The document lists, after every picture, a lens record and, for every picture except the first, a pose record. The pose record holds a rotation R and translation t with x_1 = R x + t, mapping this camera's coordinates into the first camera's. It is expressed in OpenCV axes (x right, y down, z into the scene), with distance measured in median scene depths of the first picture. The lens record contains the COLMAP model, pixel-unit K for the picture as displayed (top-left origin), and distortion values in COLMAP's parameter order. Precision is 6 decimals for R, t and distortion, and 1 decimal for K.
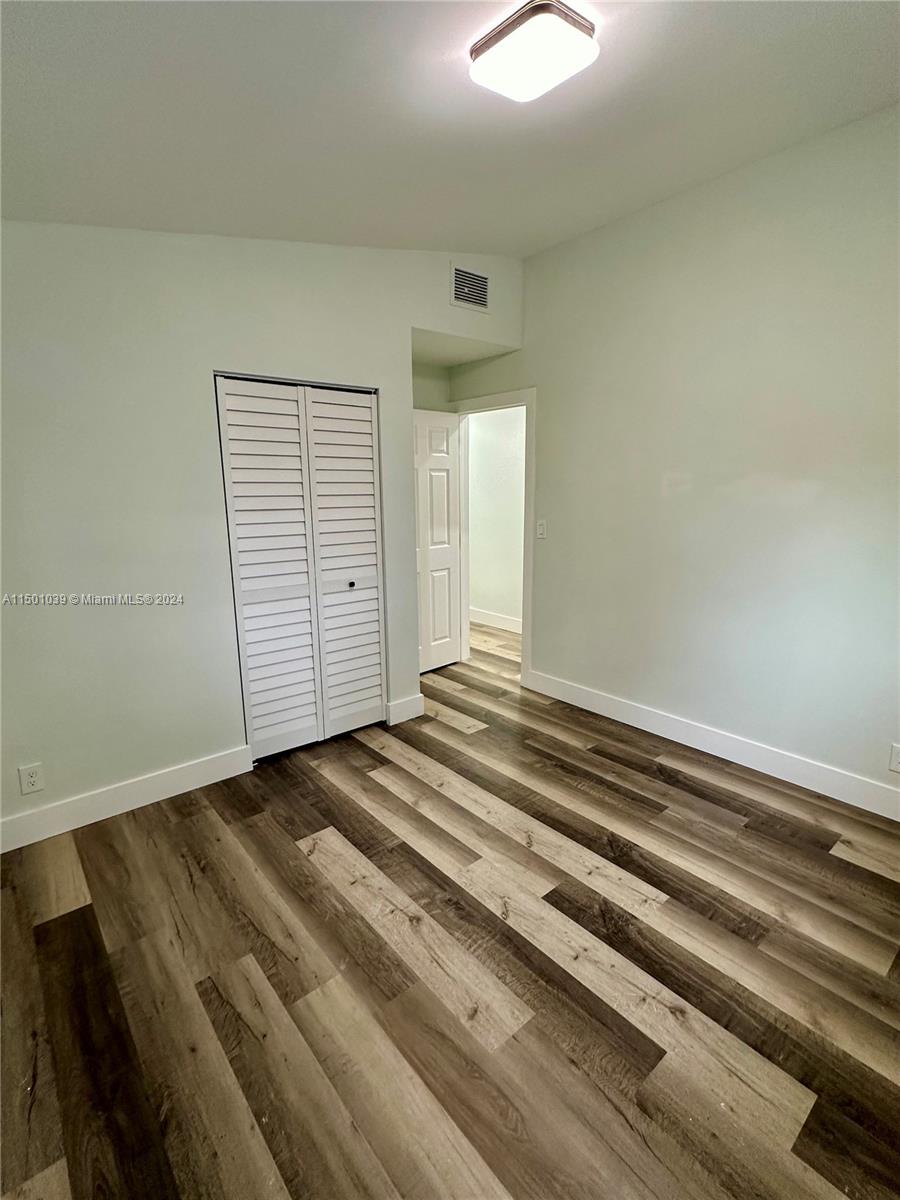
lens RADIAL K [[562.5, 0, 450.0], [0, 562.5, 600.0], [0, 0, 1]] dist [-0.000037, -0.000550]
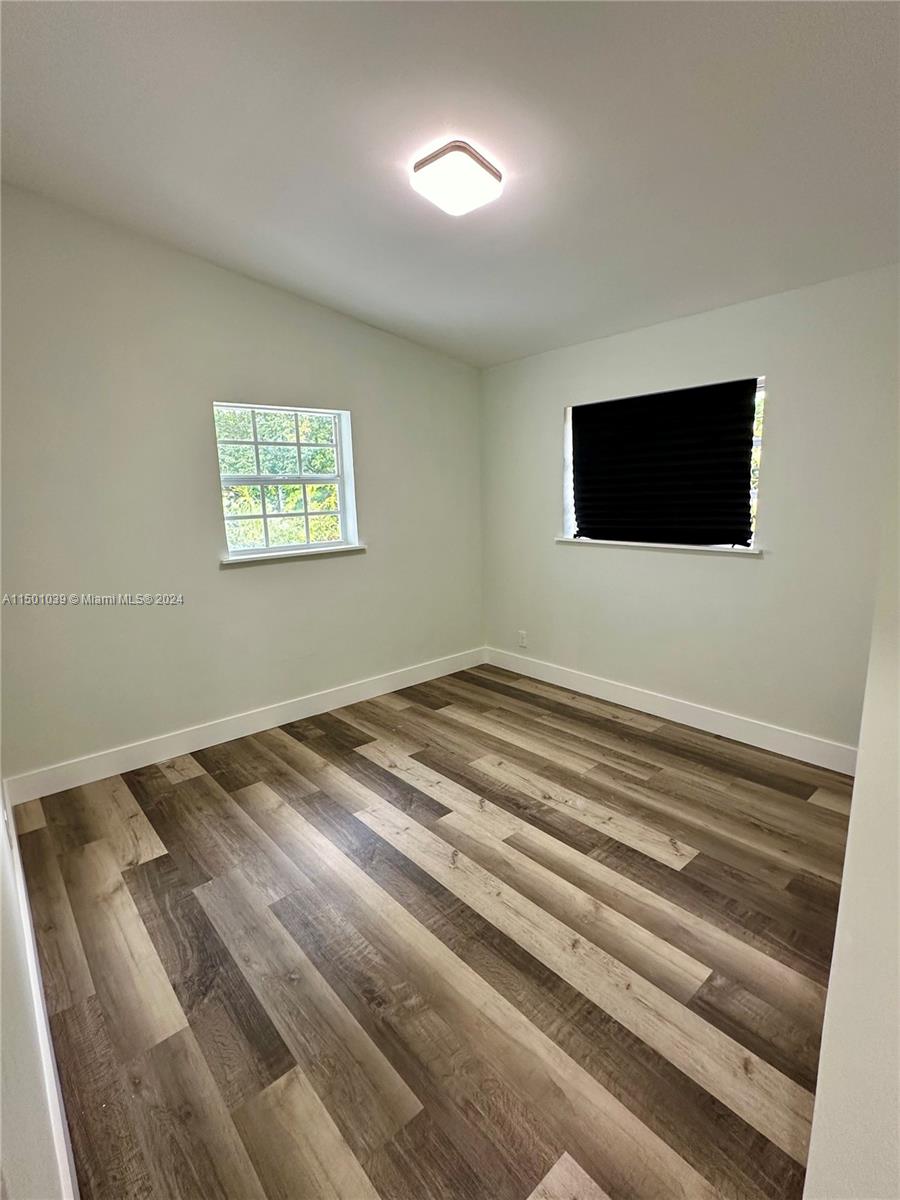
lens RADIAL K [[562.5, 0, 450.0], [0, 562.5, 600.0], [0, 0, 1]] dist [-0.000037, -0.000550]
pose [[-0.999074, 0.042027, -0.009264, 0.152424], [0.035227, 0.922261, 0.384959, -0.377519], [0.024722, 0.384276, -0.922887, 1.877976]]
